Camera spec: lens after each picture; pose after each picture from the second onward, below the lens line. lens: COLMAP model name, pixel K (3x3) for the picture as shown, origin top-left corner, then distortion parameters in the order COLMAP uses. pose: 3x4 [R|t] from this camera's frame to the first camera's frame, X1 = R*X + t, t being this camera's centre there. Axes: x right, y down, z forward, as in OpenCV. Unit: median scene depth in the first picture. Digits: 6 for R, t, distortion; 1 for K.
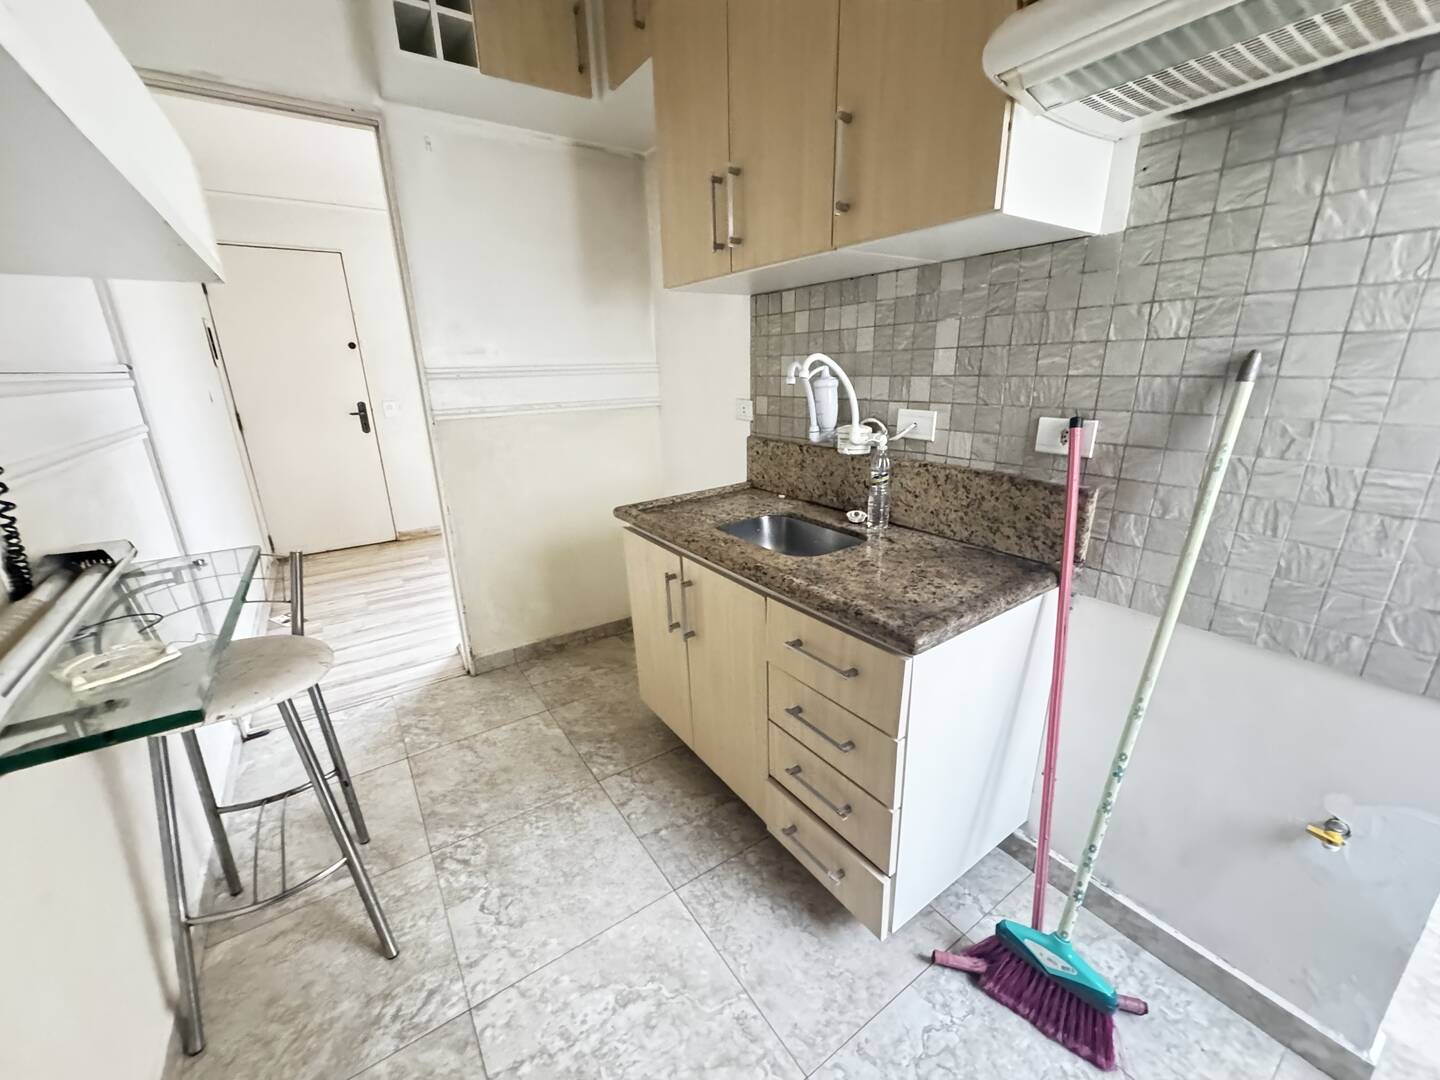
lens RADIAL K [[572.0, 0, 718.0], [0, 572.0, 539.2], [0, 0, 1]] dist [-0.001886, -0.000195]
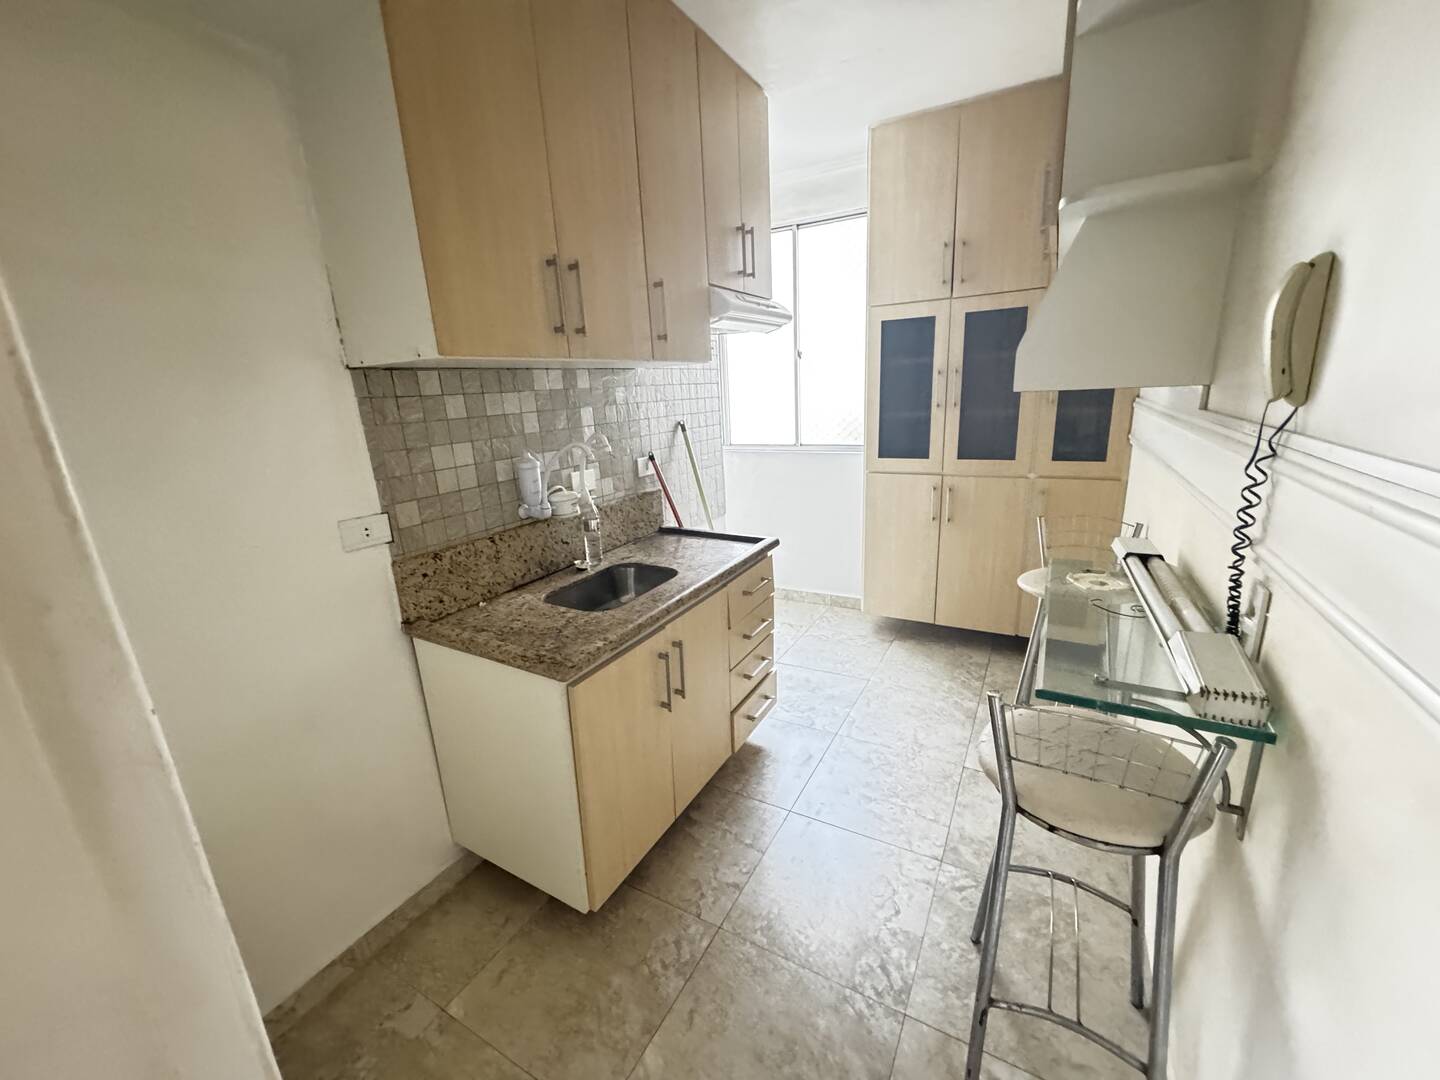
lens RADIAL K [[572.0, 0, 719.9], [0, 572.0, 535.1], [0, 0, 1]] dist [-0.001886, -0.000195]
pose [[-0.439652, -0.188443, 0.878177, -0.958796], [0.313797, 0.883901, 0.346771, -0.434485], [-0.841569, 0.428028, -0.329476, 1.172162]]
